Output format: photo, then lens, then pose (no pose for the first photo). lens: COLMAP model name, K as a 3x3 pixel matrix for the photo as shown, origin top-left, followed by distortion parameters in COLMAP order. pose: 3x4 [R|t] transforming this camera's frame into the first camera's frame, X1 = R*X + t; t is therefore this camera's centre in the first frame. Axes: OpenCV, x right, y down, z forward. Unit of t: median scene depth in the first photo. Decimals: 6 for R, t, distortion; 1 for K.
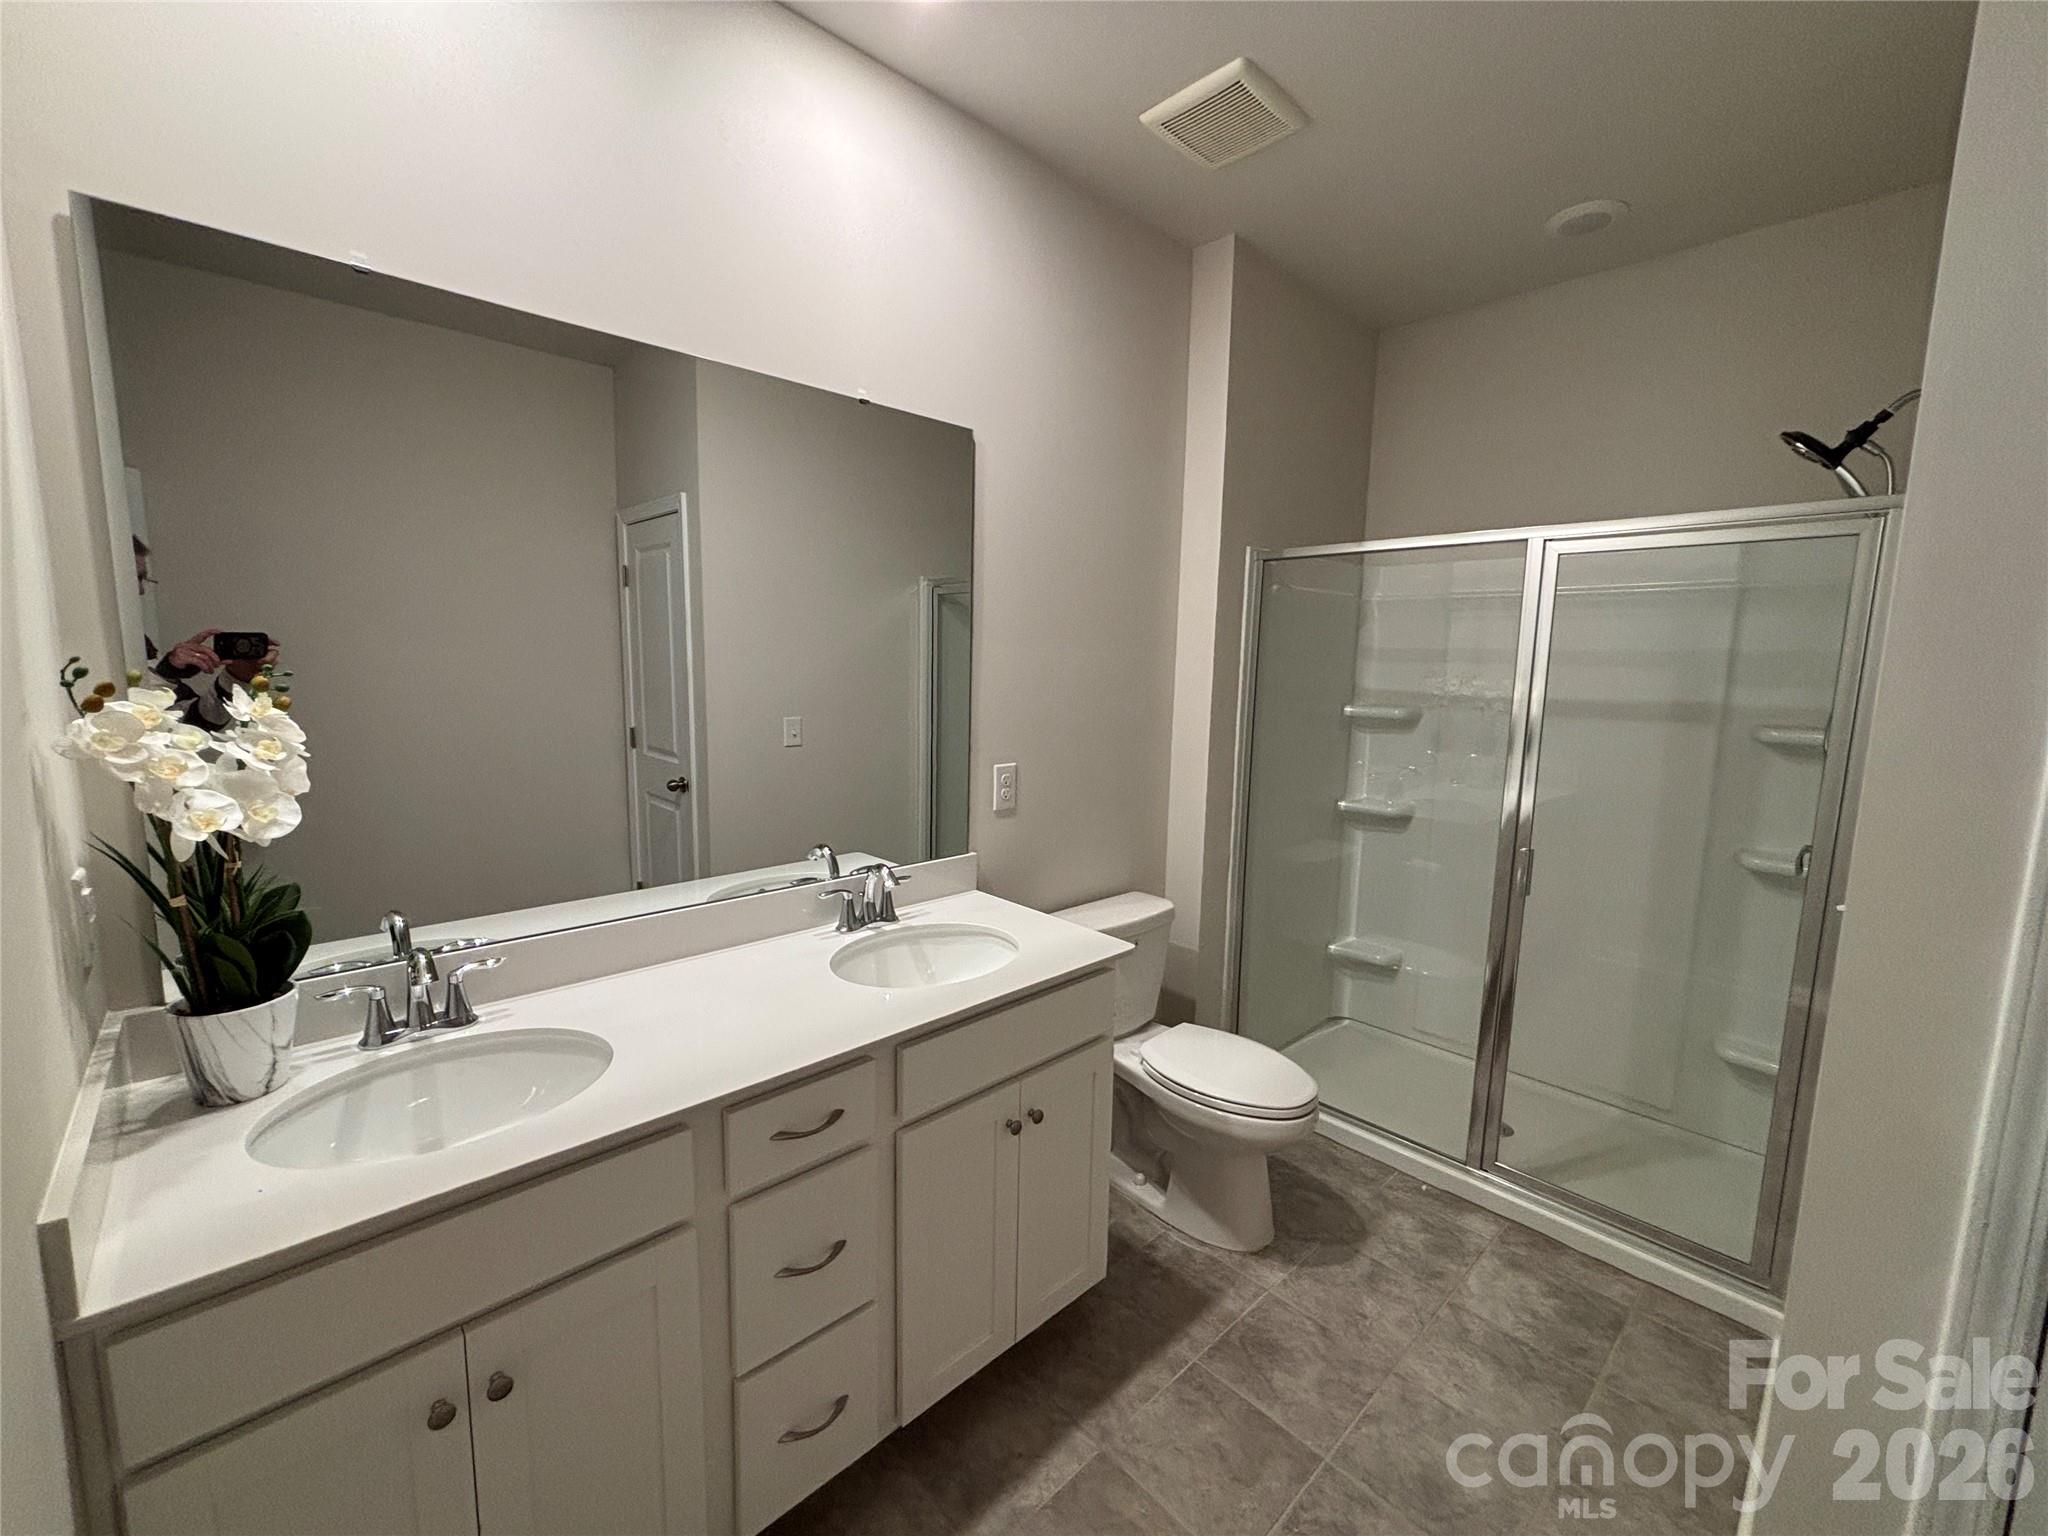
lens RADIAL K [[824.6, 0, 1024.0], [0, 824.6, 768.0], [0, 0, 1]] dist [0.003225, 0.000306]
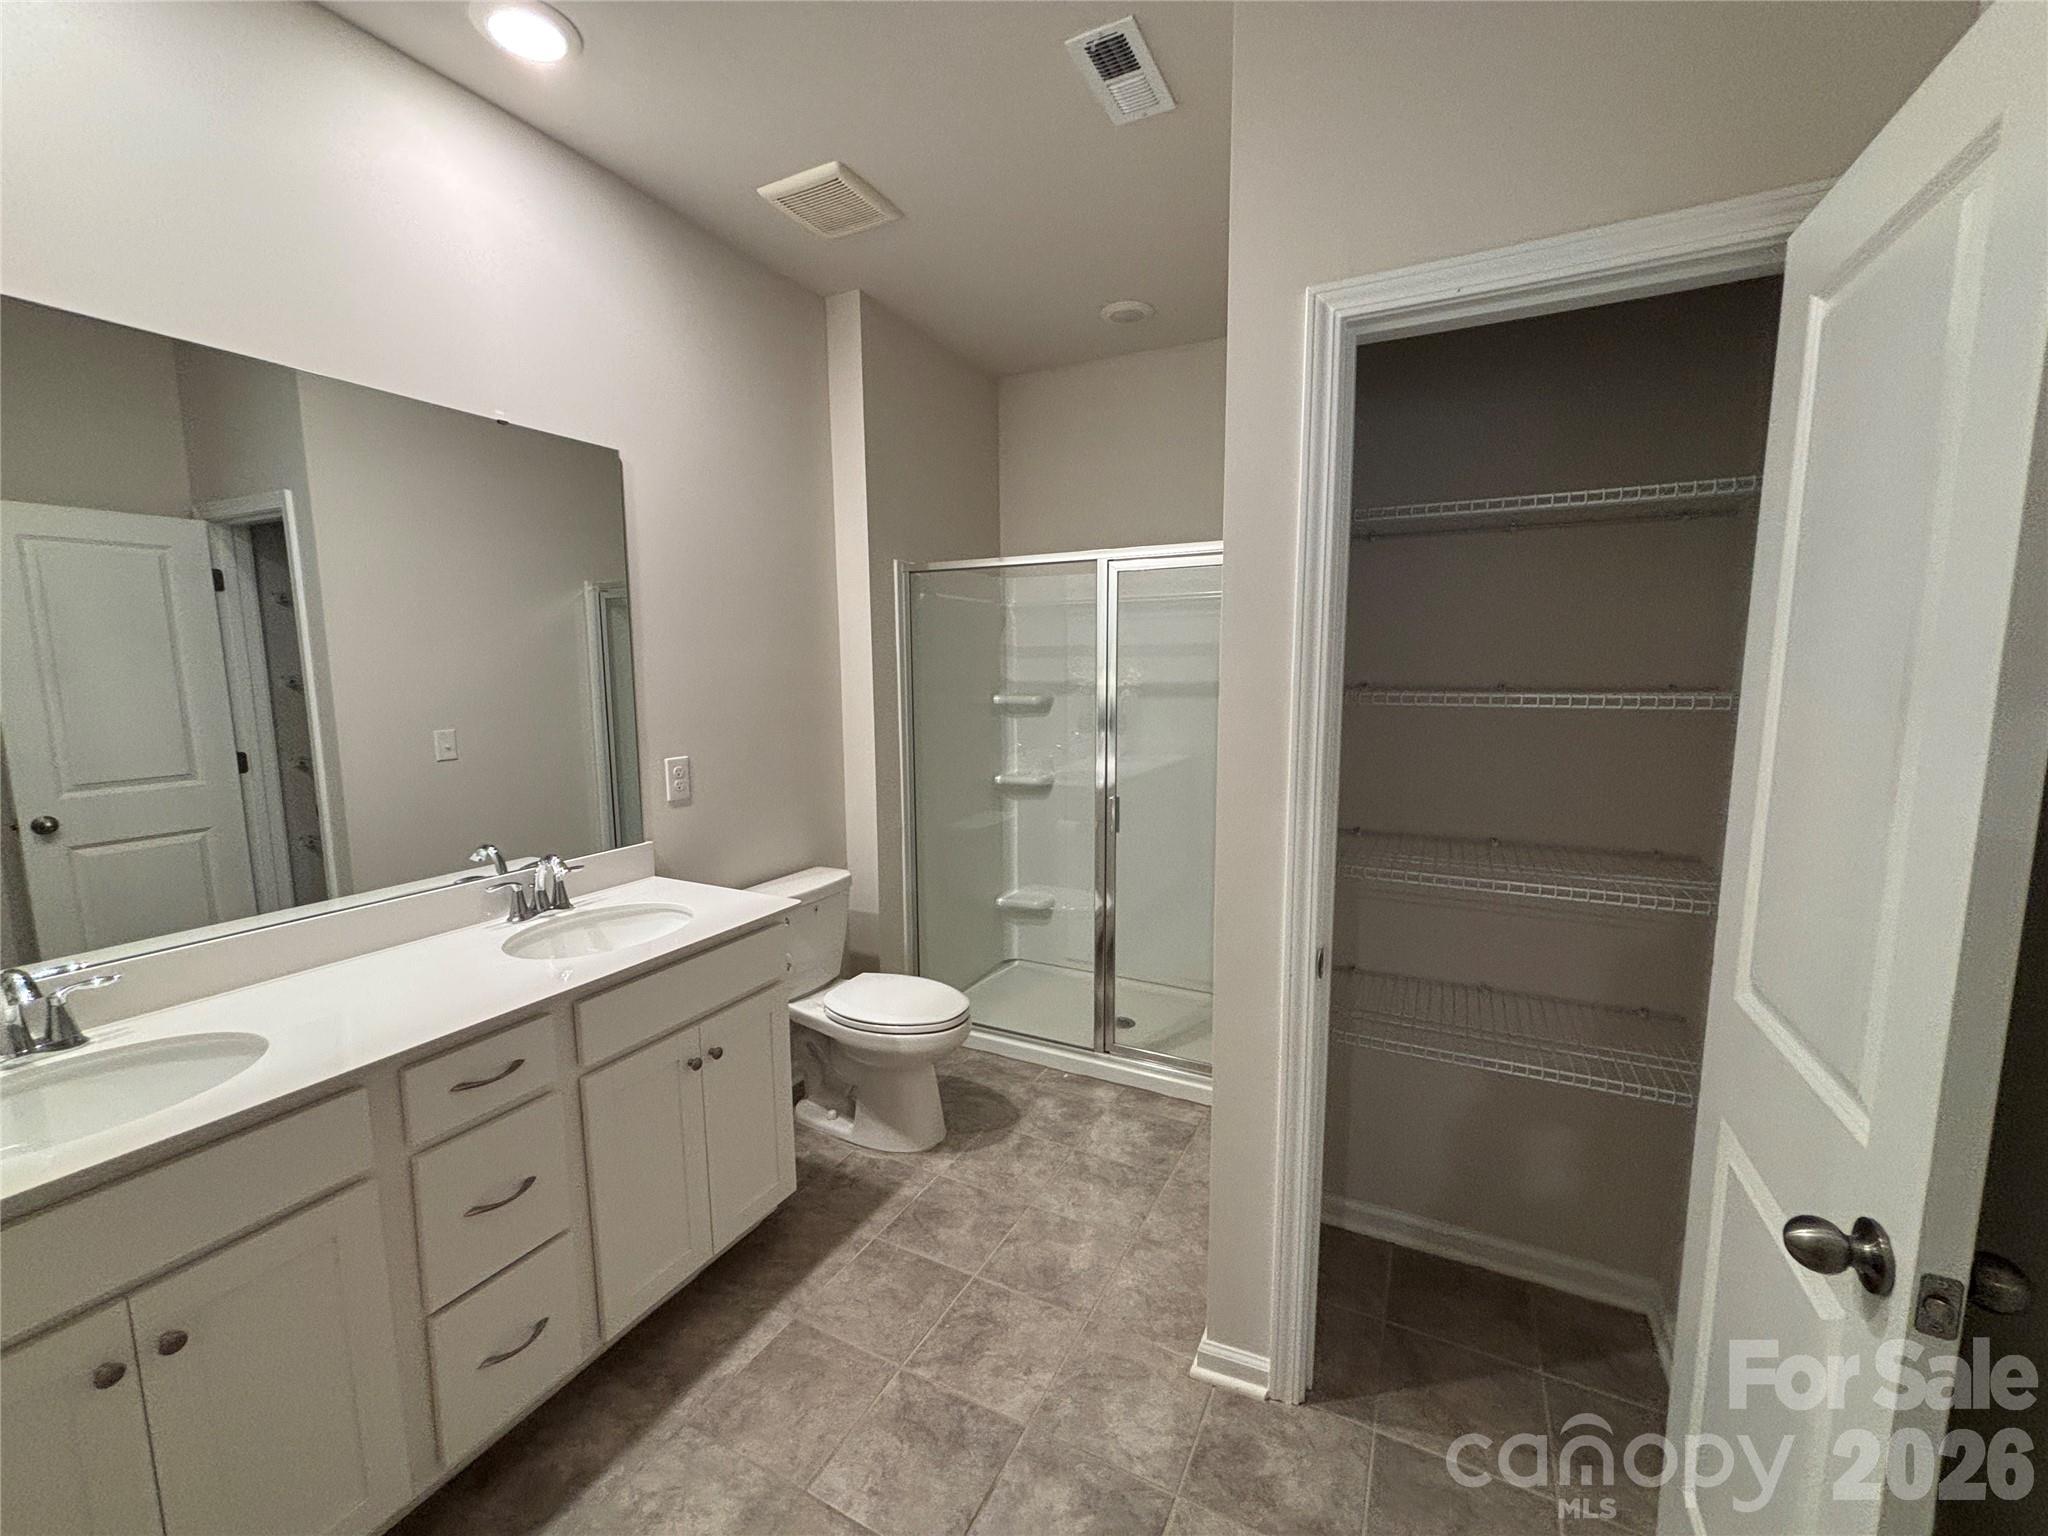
lens RADIAL K [[824.6, 0, 1024.0], [0, 824.6, 768.0], [0, 0, 1]] dist [0.003225, 0.000306]
pose [[0.941010, -0.067629, 0.331552, 0.053205], [0.067783, 0.997638, 0.011114, 0.031097], [-0.331521, 0.012015, 0.943371, -0.201768]]
